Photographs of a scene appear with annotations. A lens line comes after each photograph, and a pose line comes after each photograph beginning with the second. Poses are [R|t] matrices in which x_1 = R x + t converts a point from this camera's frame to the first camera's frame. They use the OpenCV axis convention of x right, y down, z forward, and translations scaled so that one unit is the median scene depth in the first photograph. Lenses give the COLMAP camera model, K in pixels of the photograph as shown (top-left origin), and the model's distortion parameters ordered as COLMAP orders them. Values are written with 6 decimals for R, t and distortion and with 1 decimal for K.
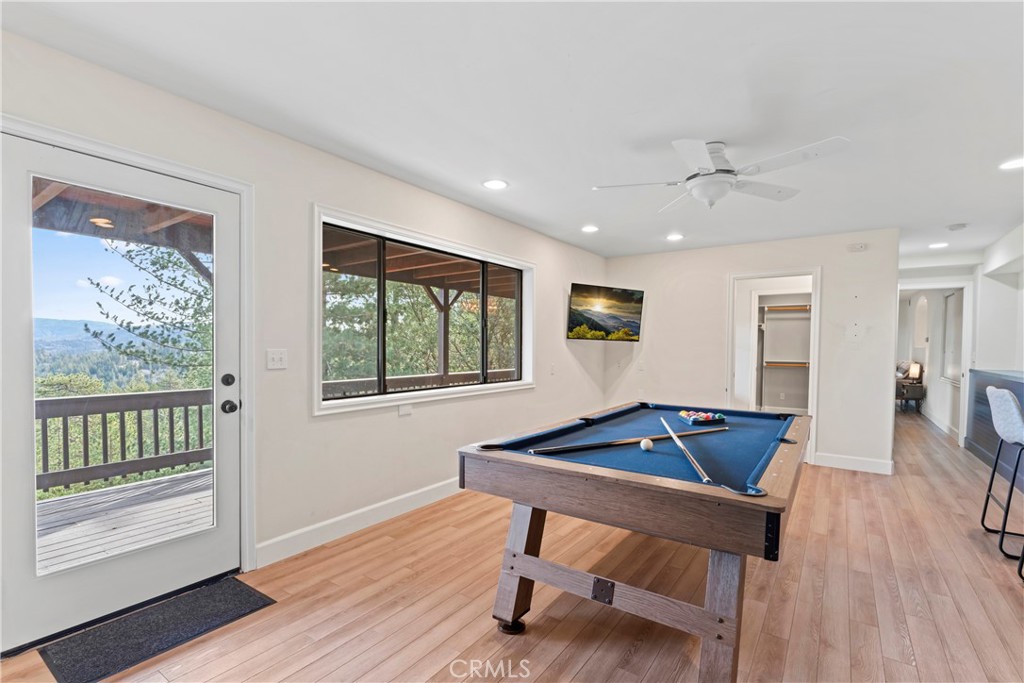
lens RADIAL K [[472.0, 0, 499.6], [0, 472.0, 356.5], [0, 0, 1]] dist [-0.001891, -0.000333]
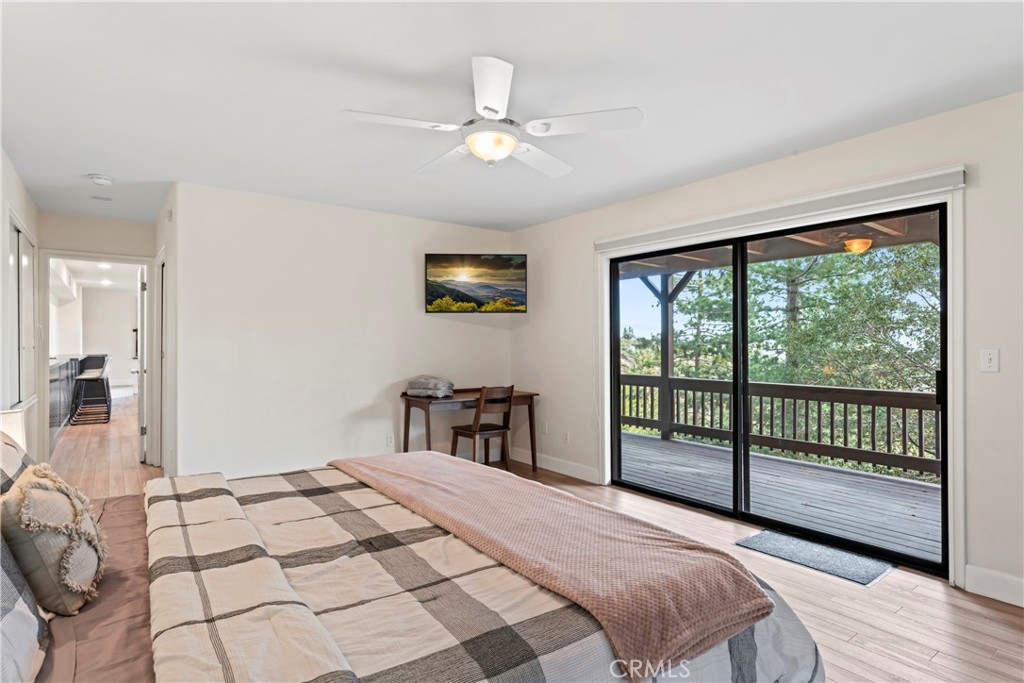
lens RADIAL K [[522.1, 0, 506.5], [0, 522.1, 343.1], [0, 0, 1]] dist [0.001868, 0.000965]
pose [[0.887659, -0.030366, -0.459500, 0.741525], [0.015647, 0.999236, -0.035808, 0.062532], [0.460236, 0.024595, 0.887456, 0.132173]]
